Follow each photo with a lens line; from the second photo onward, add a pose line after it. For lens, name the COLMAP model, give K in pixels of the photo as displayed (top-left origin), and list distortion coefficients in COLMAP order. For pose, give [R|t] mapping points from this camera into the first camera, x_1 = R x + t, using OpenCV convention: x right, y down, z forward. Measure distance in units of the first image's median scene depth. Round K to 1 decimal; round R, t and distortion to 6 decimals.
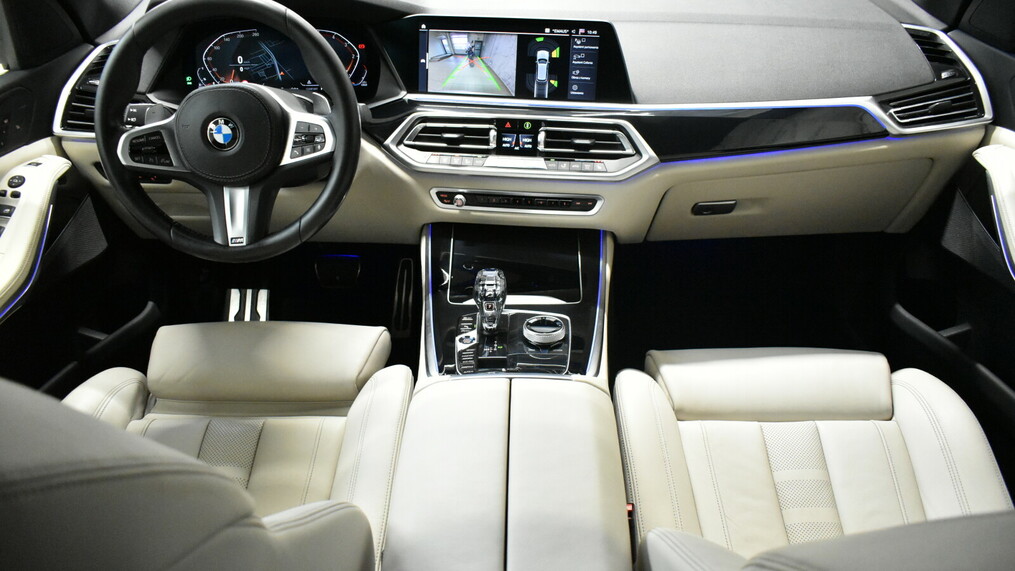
lens RADIAL K [[771.9, 0, 510.6], [0, 771.9, 286.3], [0, 0, 1]] dist [-0.026192, -0.001311]
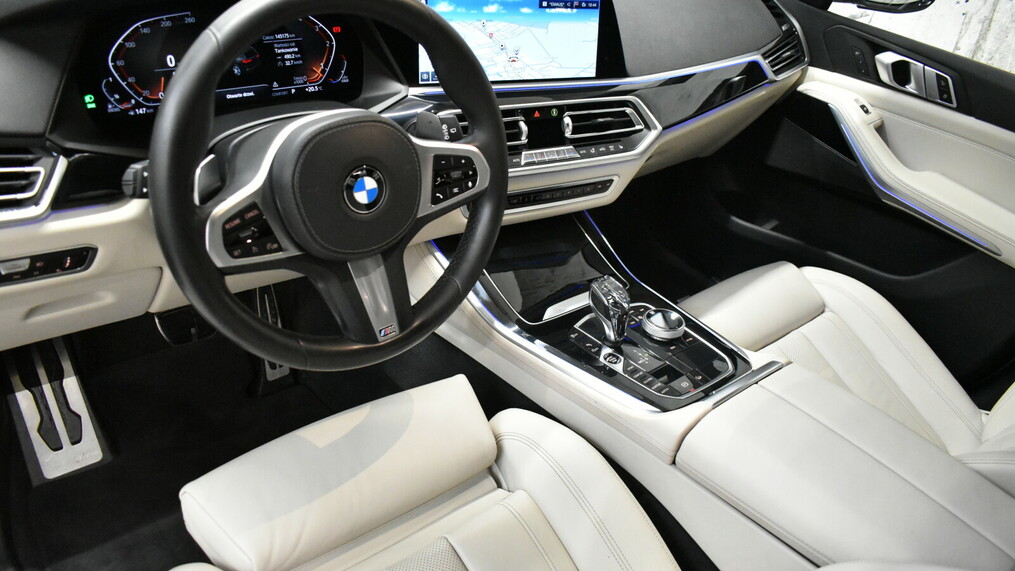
lens RADIAL K [[771.9, 0, 510.0], [0, 771.9, 286.5], [0, 0, 1]] dist [-0.026192, -0.001311]
pose [[0.742298, -0.263369, 0.616141, -0.622867], [0.185772, 0.964361, 0.188406, -0.189448], [-0.643803, -0.025391, 0.764770, 0.330226]]
